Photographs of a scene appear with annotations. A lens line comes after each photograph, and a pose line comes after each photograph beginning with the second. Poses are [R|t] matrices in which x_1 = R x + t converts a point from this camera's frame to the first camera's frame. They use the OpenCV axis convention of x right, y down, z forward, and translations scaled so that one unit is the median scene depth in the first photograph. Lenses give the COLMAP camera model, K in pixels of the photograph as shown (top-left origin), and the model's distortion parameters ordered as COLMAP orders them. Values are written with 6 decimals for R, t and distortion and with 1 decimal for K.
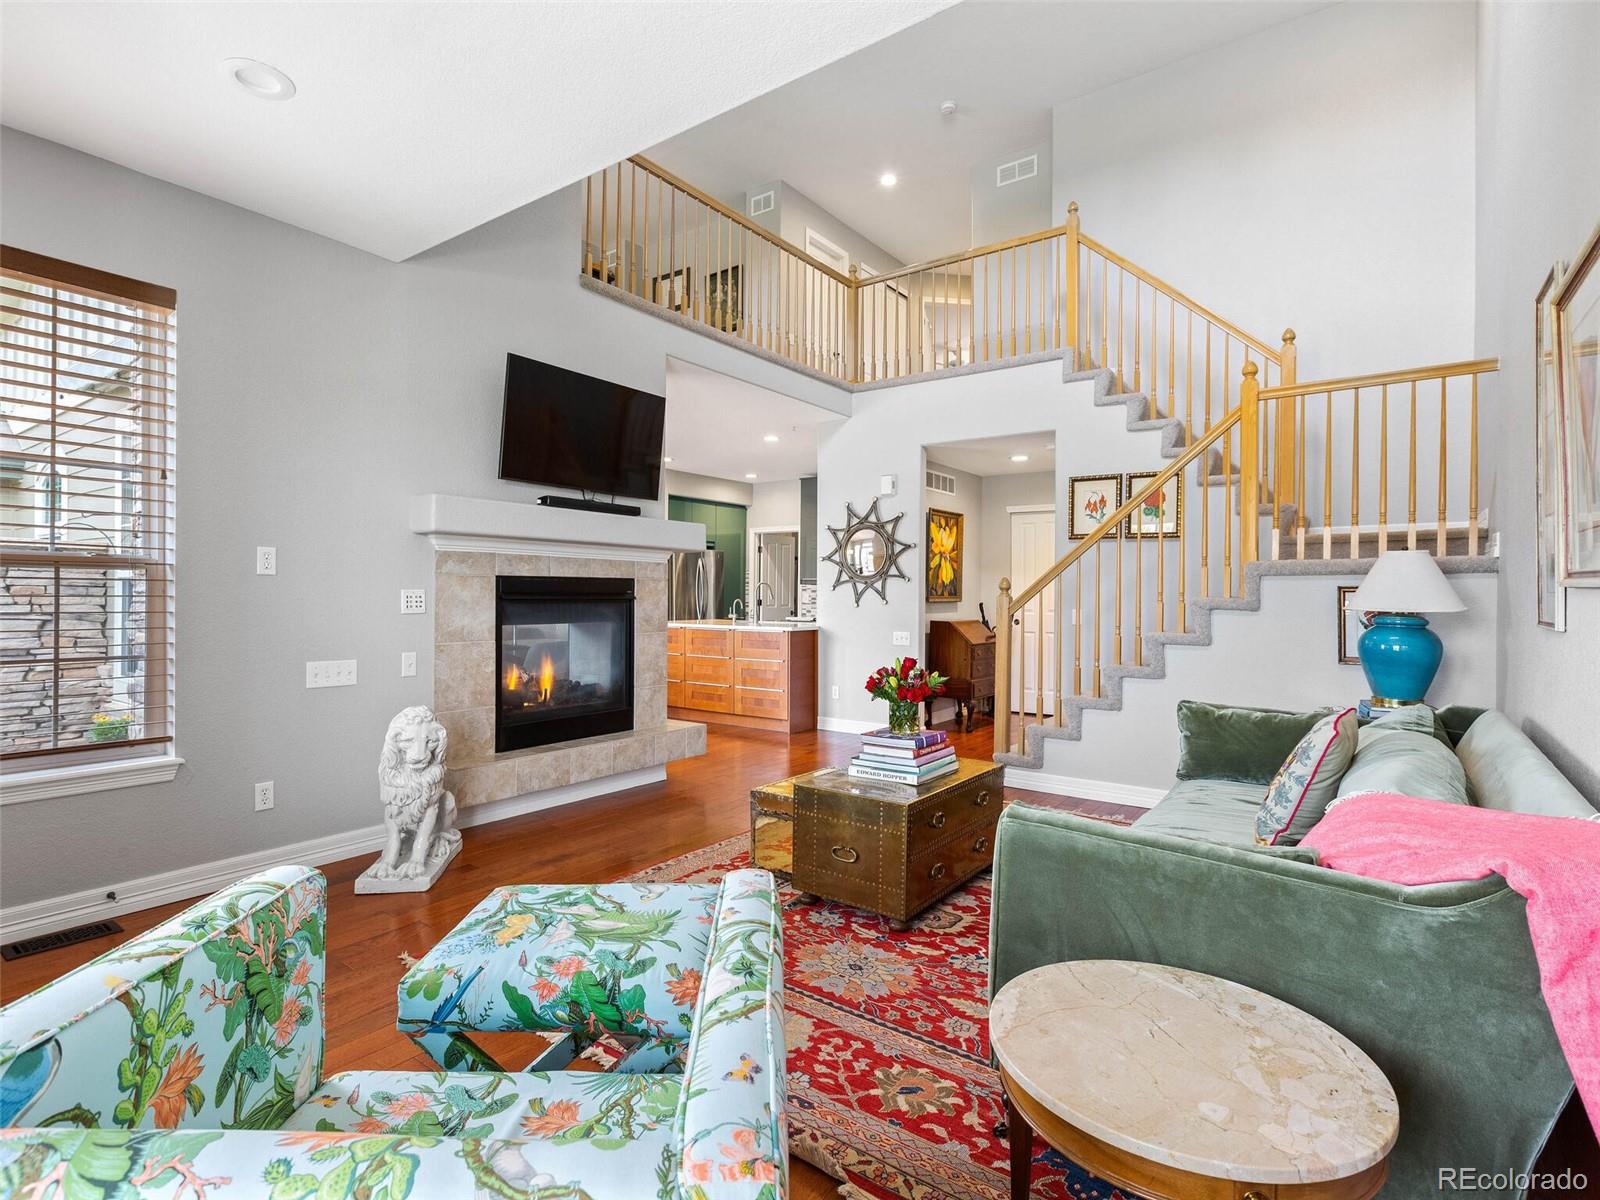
lens RADIAL K [[808.1, 0, 792.1], [0, 808.1, 594.4], [0, 0, 1]] dist [0.000107, 0.001050]
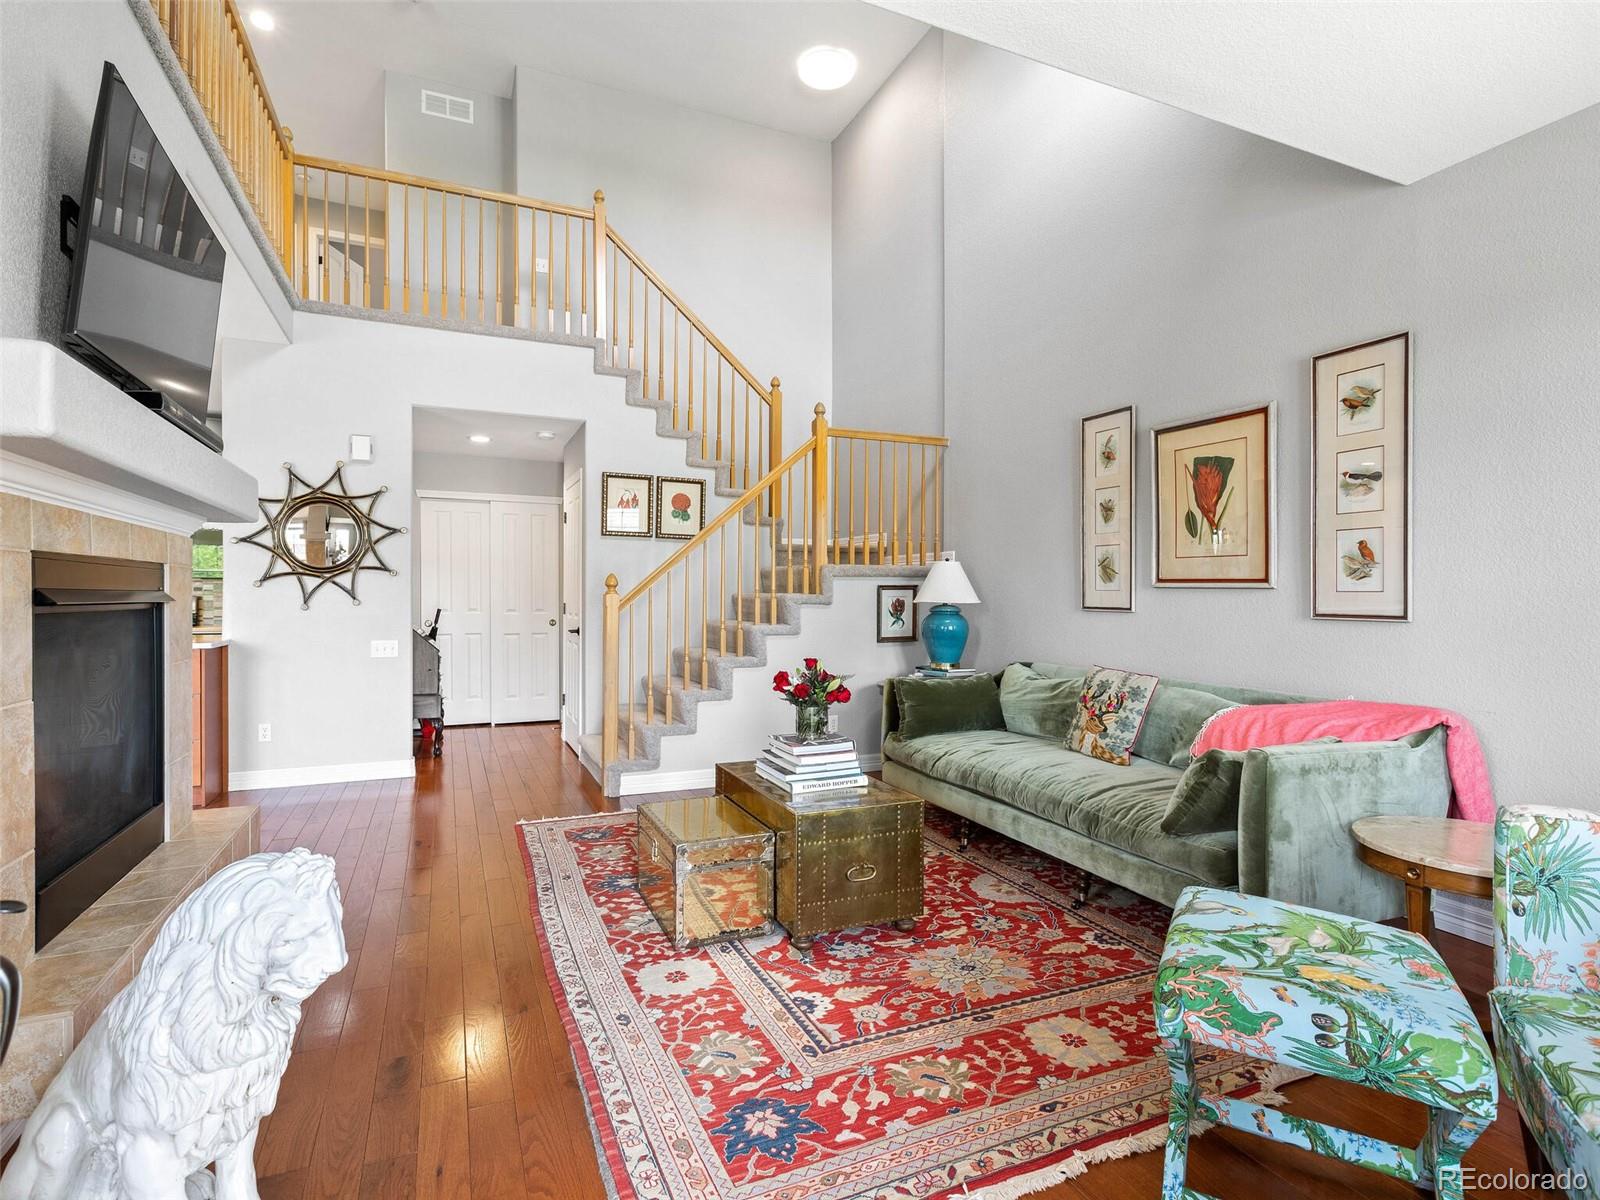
lens RADIAL K [[808.1, 0, 808.6], [0, 808.1, 597.9], [0, 0, 1]] dist [0.000107, 0.001050]
pose [[0.493692, -0.008155, 0.869599, -0.646613], [0.001291, 0.999962, 0.008645, -0.001223], [-0.869636, -0.003146, 0.493683, 0.503626]]
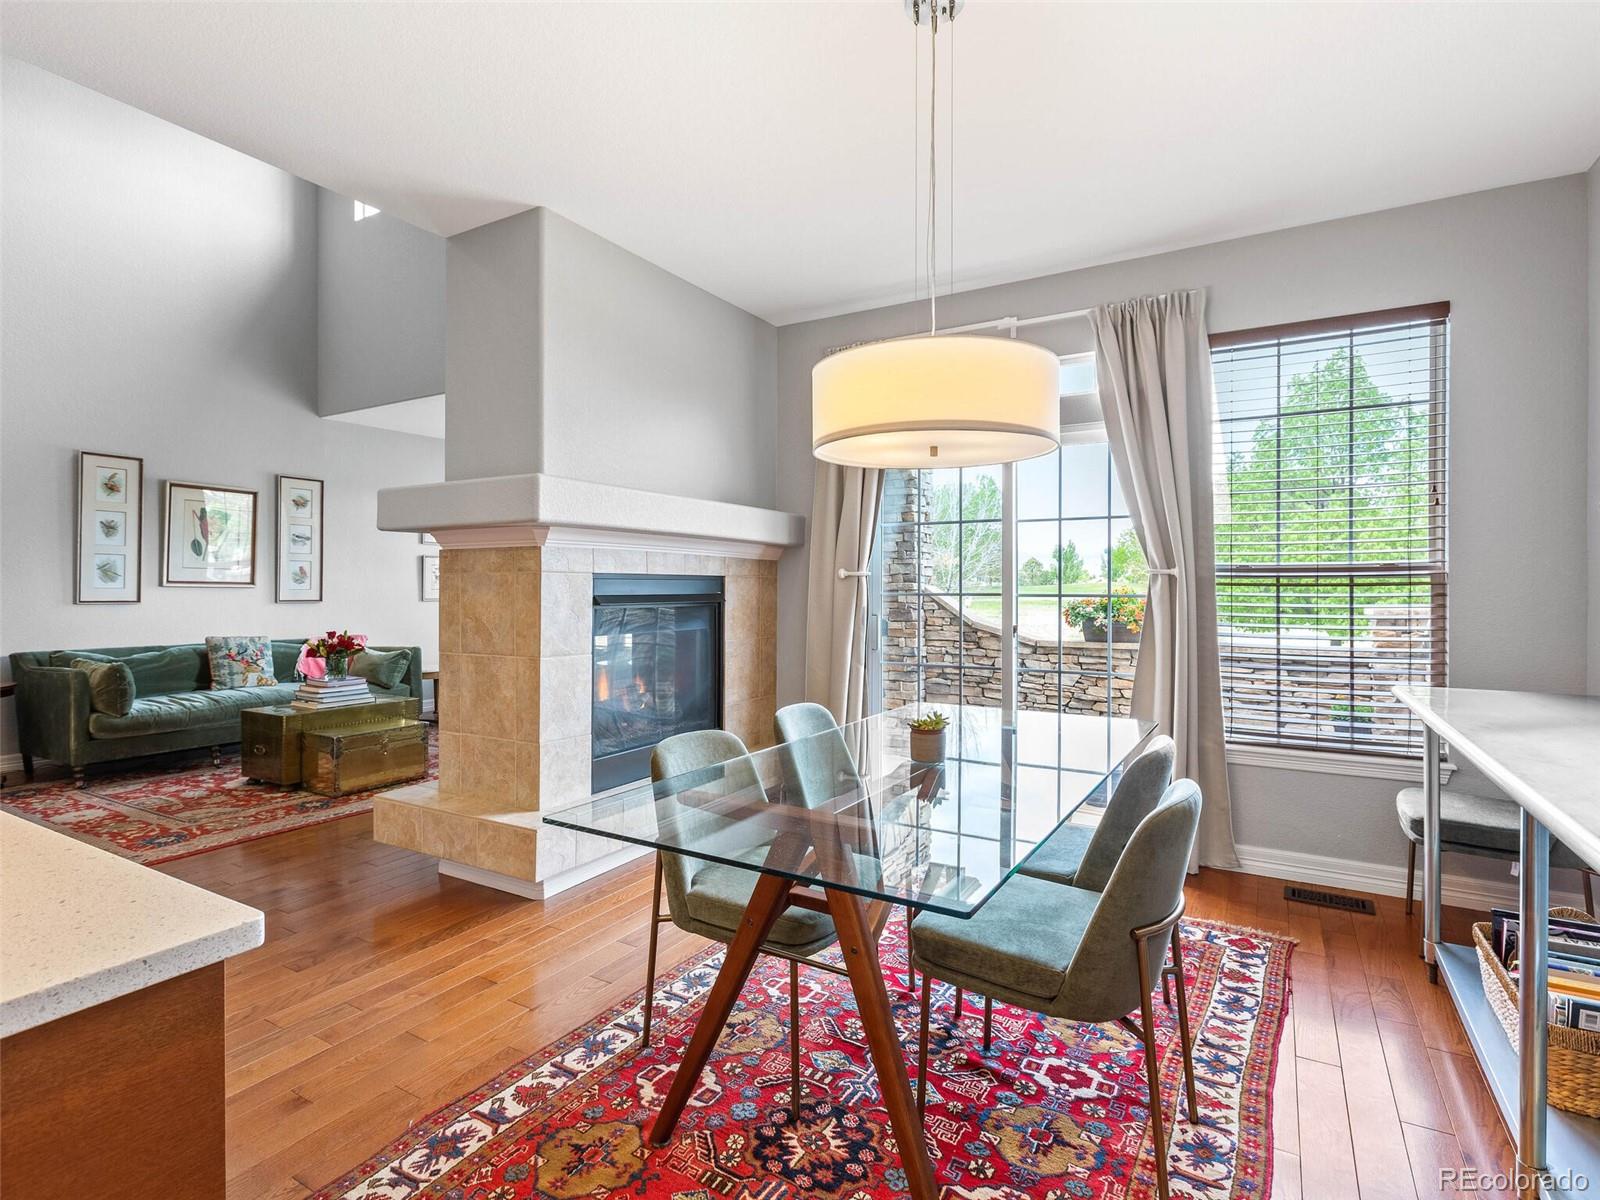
lens RADIAL K [[808.1, 0, 801.2], [0, 808.1, 592.6], [0, 0, 1]] dist [0.000107, 0.001050]
pose [[-0.993981, -0.007779, -0.109277, -0.567609], [-0.008302, 0.999956, 0.004338, -0.010632], [0.109238, 0.005219, -0.994002, 2.520991]]
